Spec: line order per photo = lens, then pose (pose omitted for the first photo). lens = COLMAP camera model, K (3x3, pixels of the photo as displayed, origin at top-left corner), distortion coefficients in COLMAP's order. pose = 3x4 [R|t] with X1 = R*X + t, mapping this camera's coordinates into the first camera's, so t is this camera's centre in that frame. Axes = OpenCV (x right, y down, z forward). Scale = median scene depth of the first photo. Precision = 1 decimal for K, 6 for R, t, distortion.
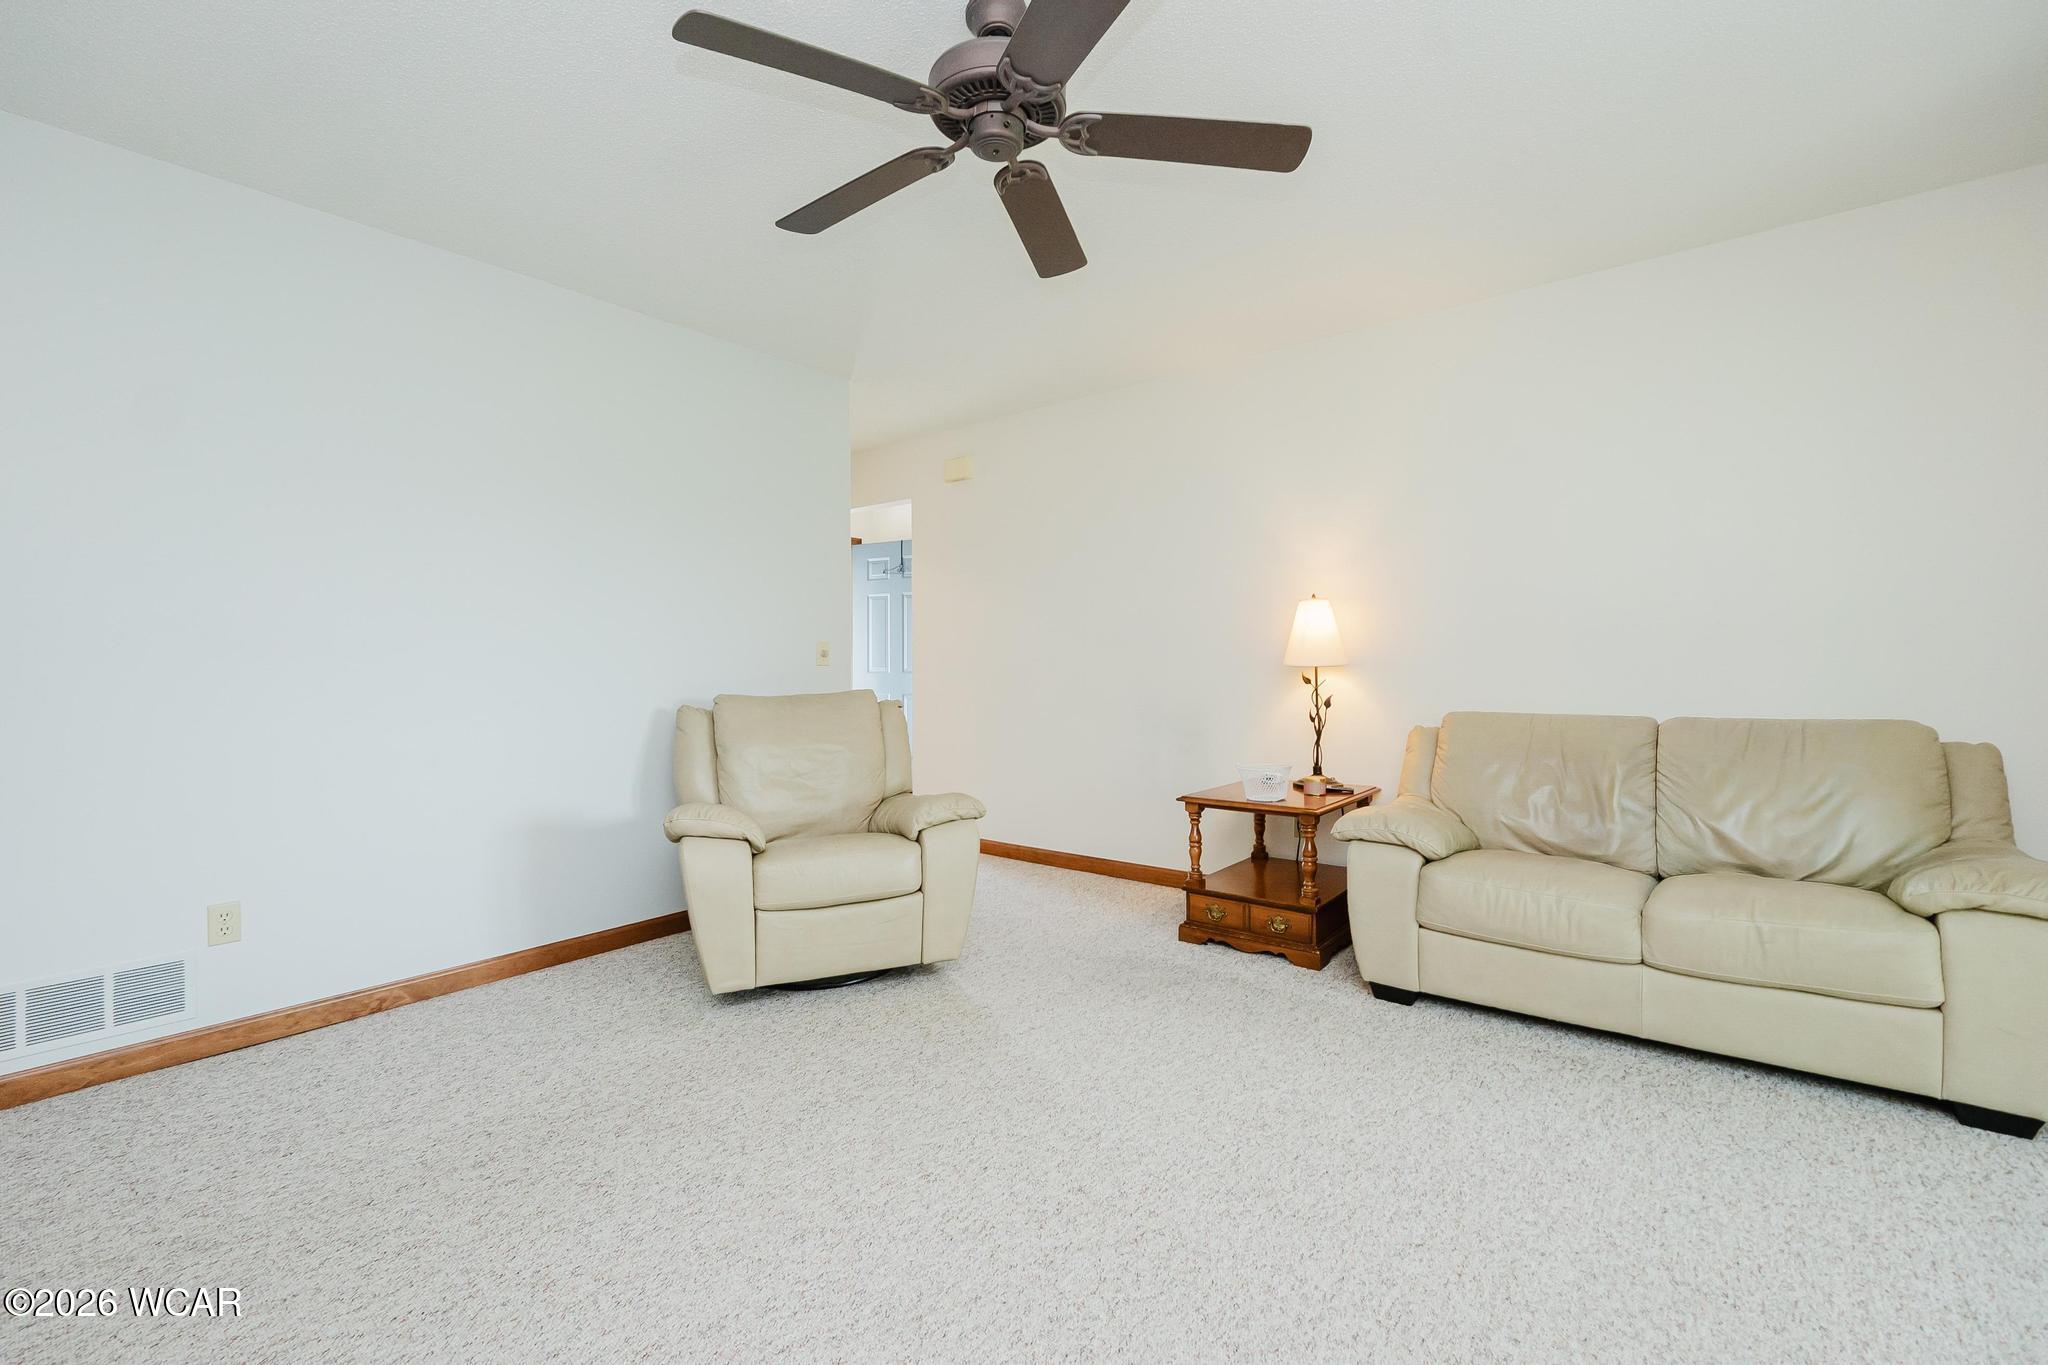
lens RADIAL K [[869.9, 0, 1007.3], [0, 869.9, 665.0], [0, 0, 1]] dist [-0.002499, -0.001020]
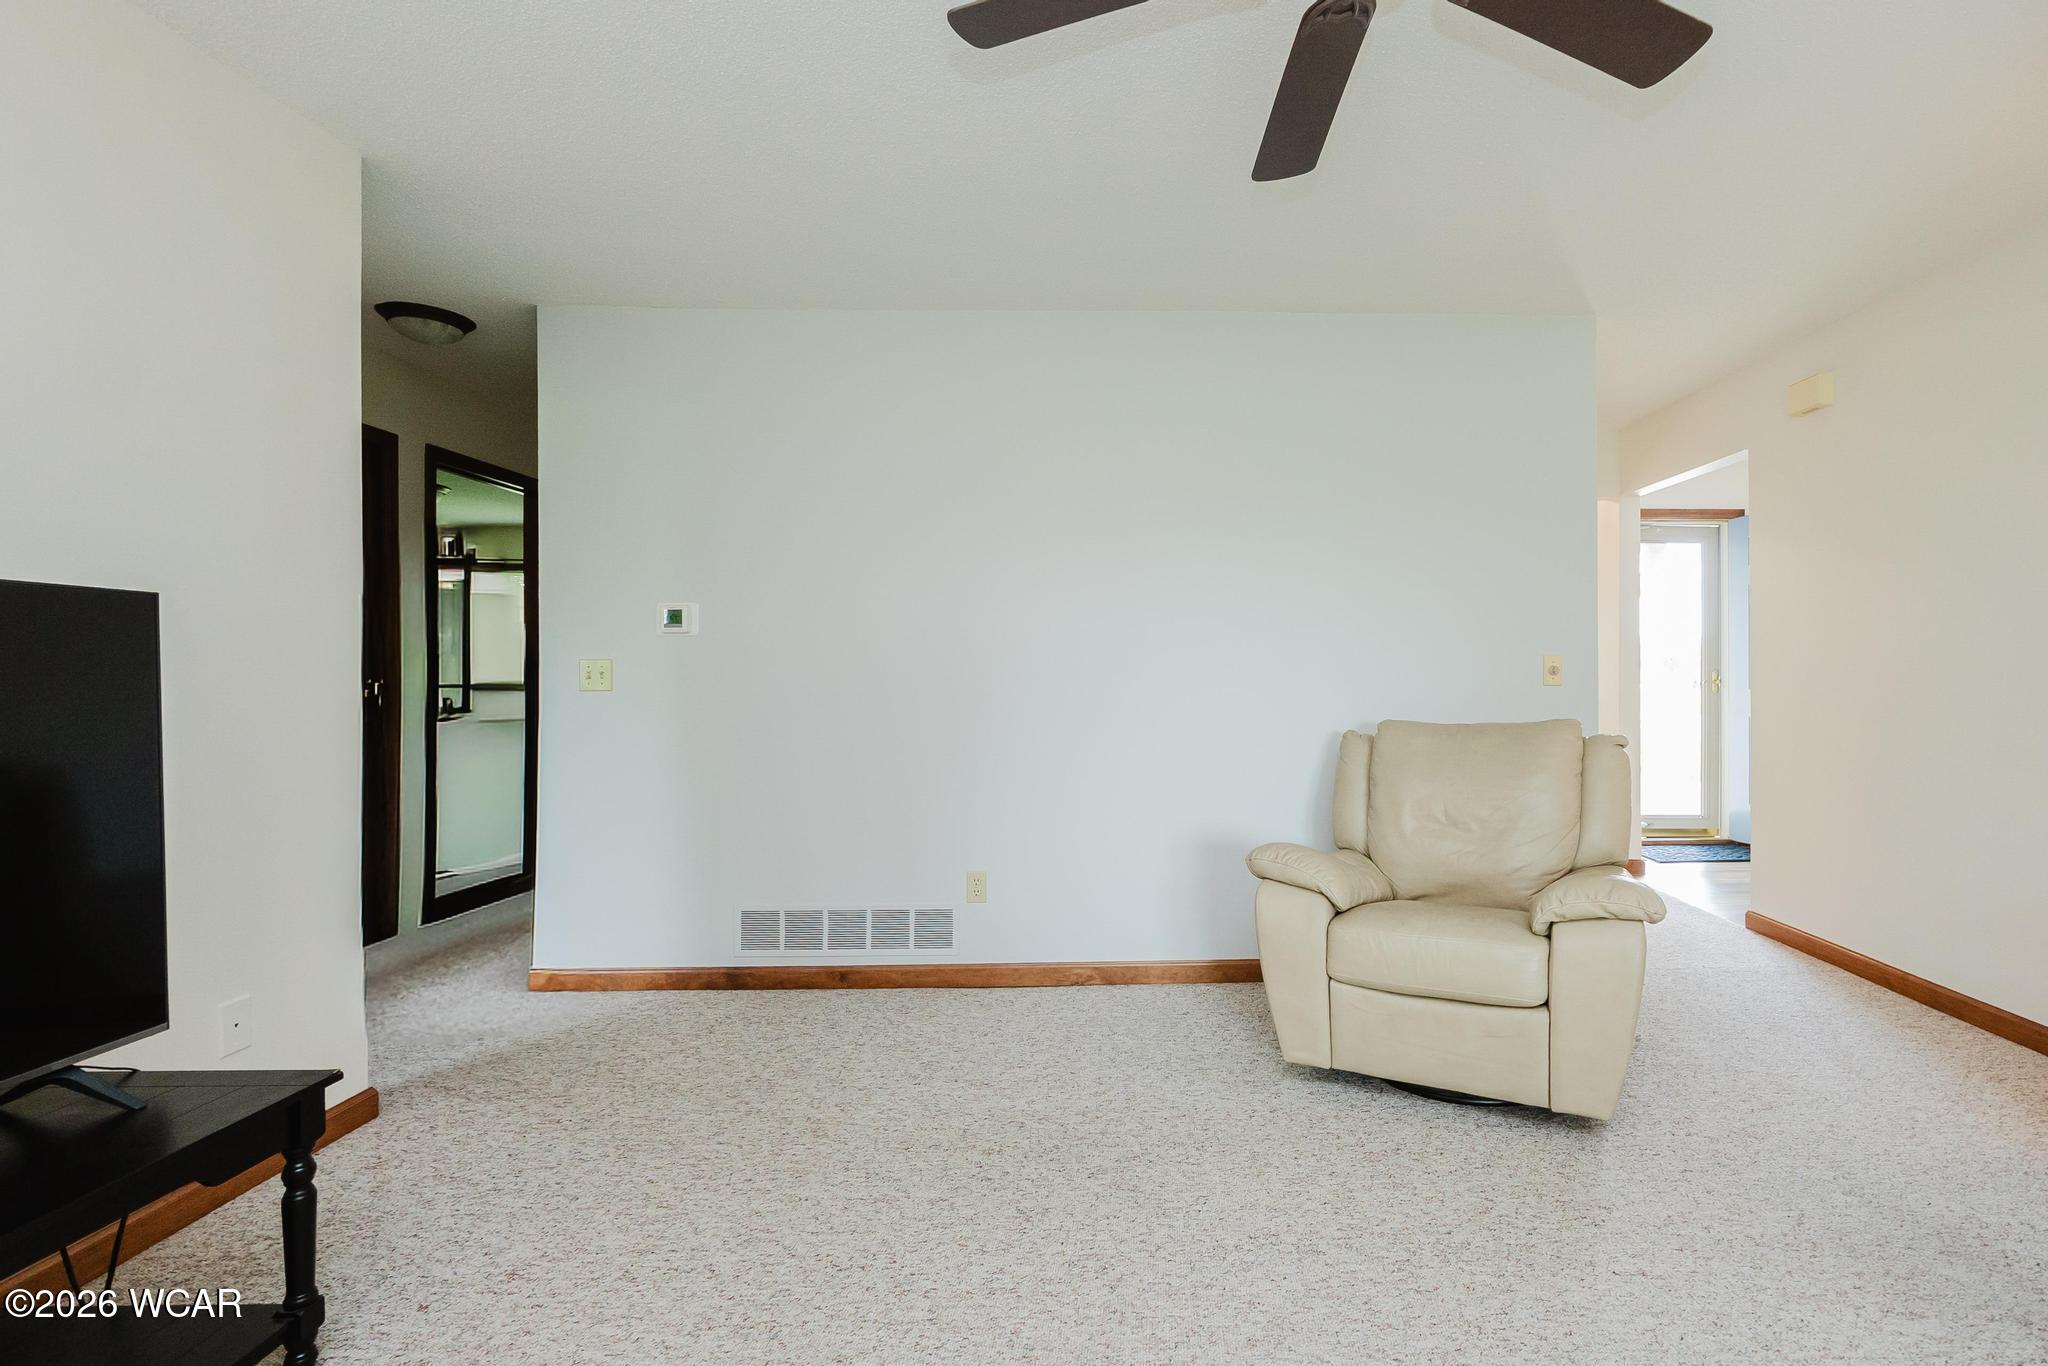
lens RADIAL K [[931.3, 0, 1174.5], [0, 931.3, 657.6], [0, 0, 1]] dist [-0.006491, 0.000311]
pose [[0.657415, -0.009998, -0.753462, 0.313948], [0.001633, 0.999929, -0.011844, -0.023945], [0.753527, 0.006556, 0.657385, 0.289837]]
